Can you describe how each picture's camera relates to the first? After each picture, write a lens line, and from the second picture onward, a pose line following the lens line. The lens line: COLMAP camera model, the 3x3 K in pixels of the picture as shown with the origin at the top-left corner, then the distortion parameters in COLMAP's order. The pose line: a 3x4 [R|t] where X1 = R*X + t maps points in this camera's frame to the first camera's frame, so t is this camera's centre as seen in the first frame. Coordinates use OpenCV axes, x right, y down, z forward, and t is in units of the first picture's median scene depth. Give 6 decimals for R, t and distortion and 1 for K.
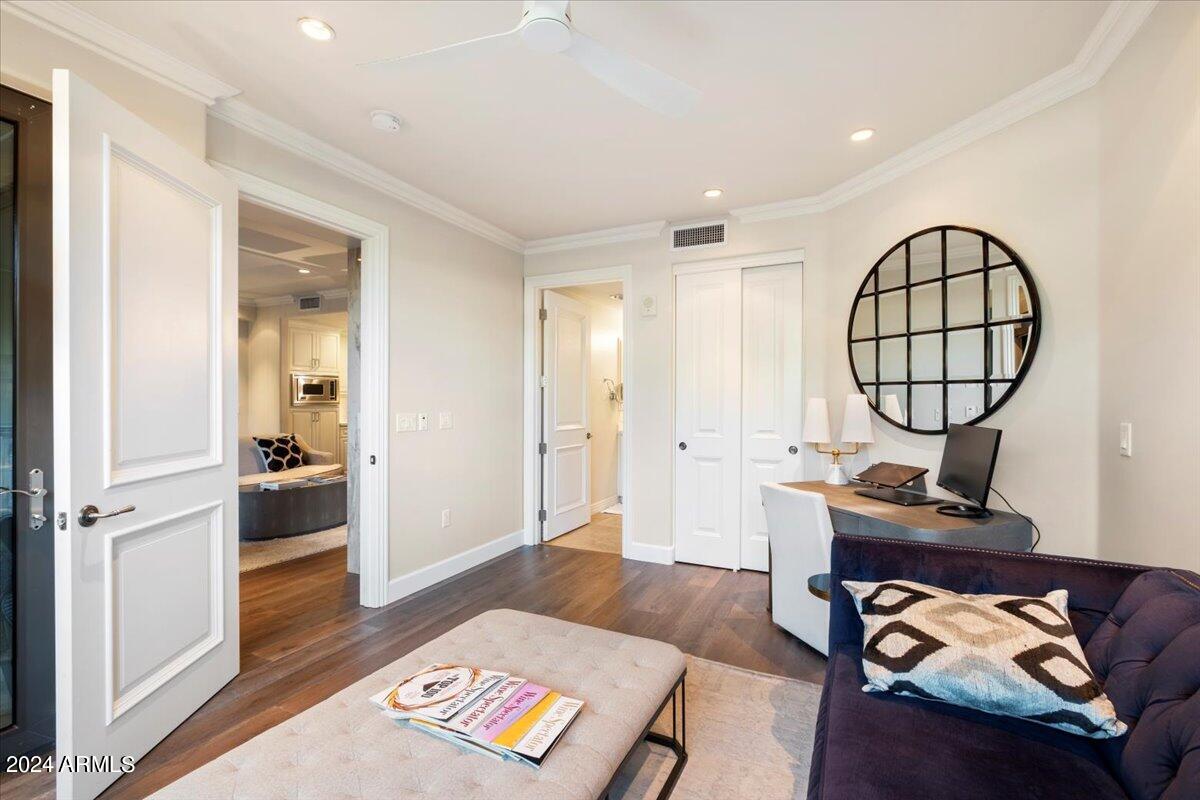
lens RADIAL K [[533.8, 0, 600.0], [0, 533.8, 400.0], [0, 0, 1]] dist [-0.001827, -0.000363]
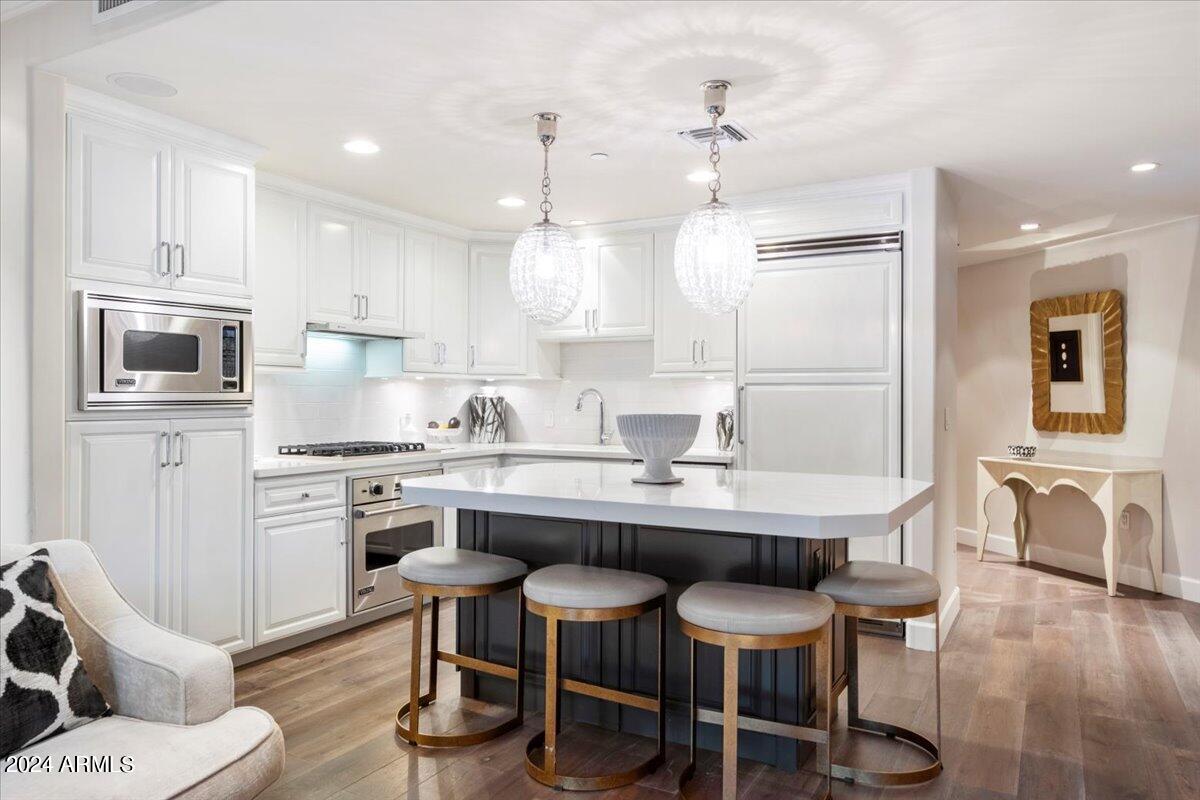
lens RADIAL K [[844.2, 0, 600.0], [0, 844.2, 400.0], [0, 0, 1]] dist [0.000253, 0.000343]
pose [[0.998306, 0.003387, -0.058079, -0.353121], [-0.003058, 0.999979, 0.005752, 0.002361], [0.058098, -0.005565, 0.998295, 0.712742]]
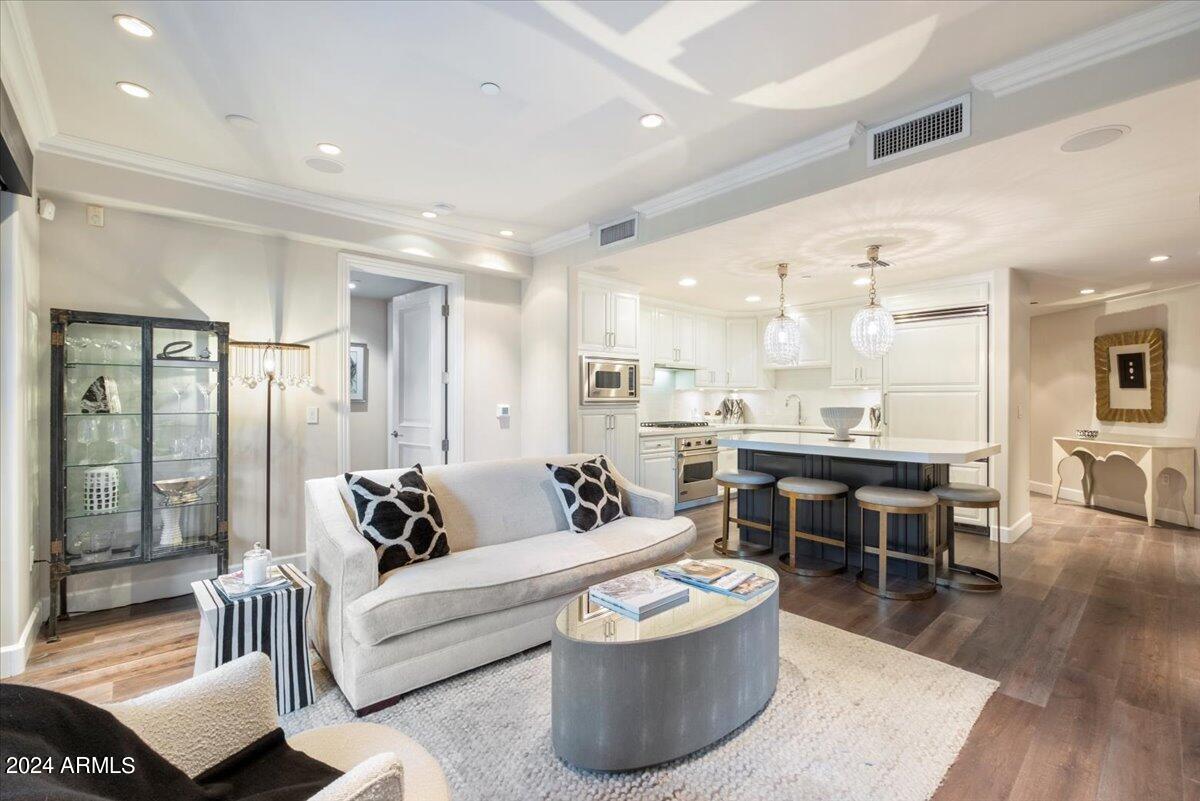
lens RADIAL K [[533.8, 0, 600.0], [0, 533.8, 400.5], [0, 0, 1]] dist [-0.001827, -0.000363]
pose [[0.929566, 0.002584, -0.368648, -0.383140], [-0.000863, 0.999988, 0.004832, 0.002400], [0.368656, -0.004174, 0.929557, 0.492501]]
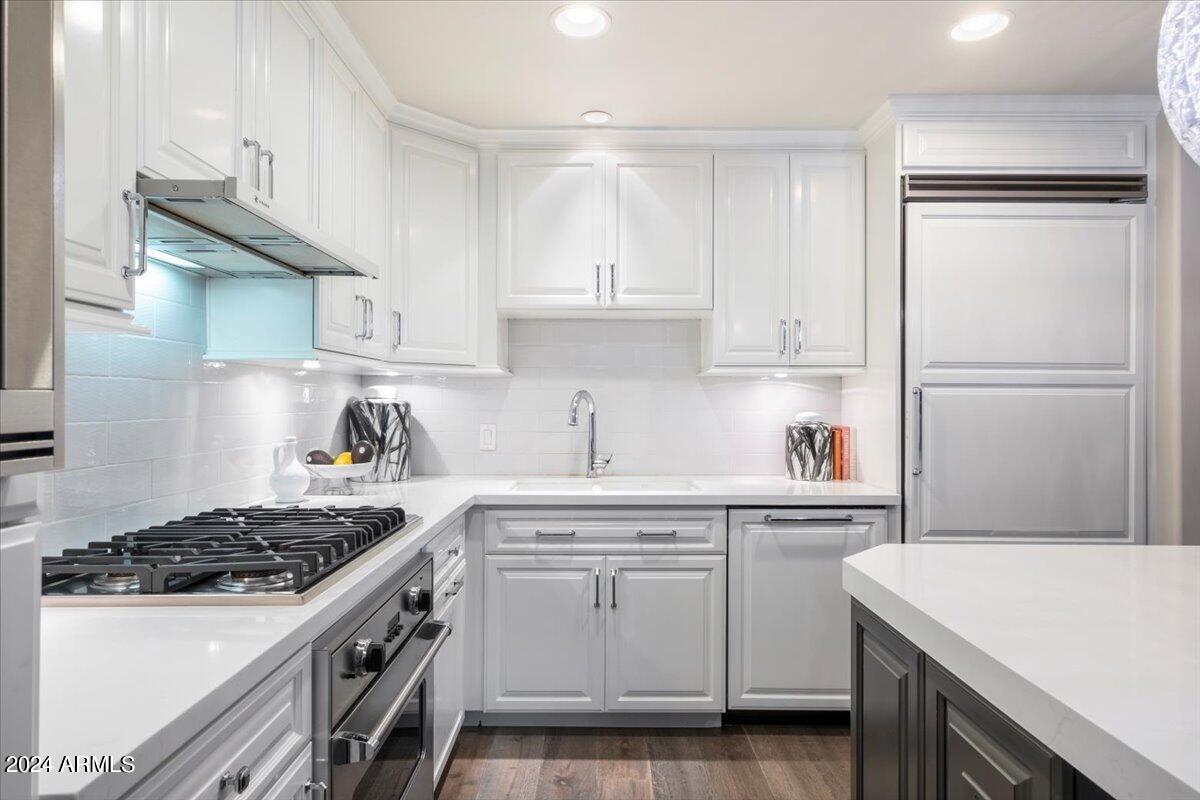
lens RADIAL K [[673.9, 0, 600.0], [0, 673.9, 400.0], [0, 0, 1]] dist [-0.001031, -0.000296]
pose [[0.893386, 0.004394, 0.449268, -0.616748], [-0.005155, 0.999987, 0.000471, 0.001869], [-0.449260, -0.002736, 0.893397, 1.204465]]
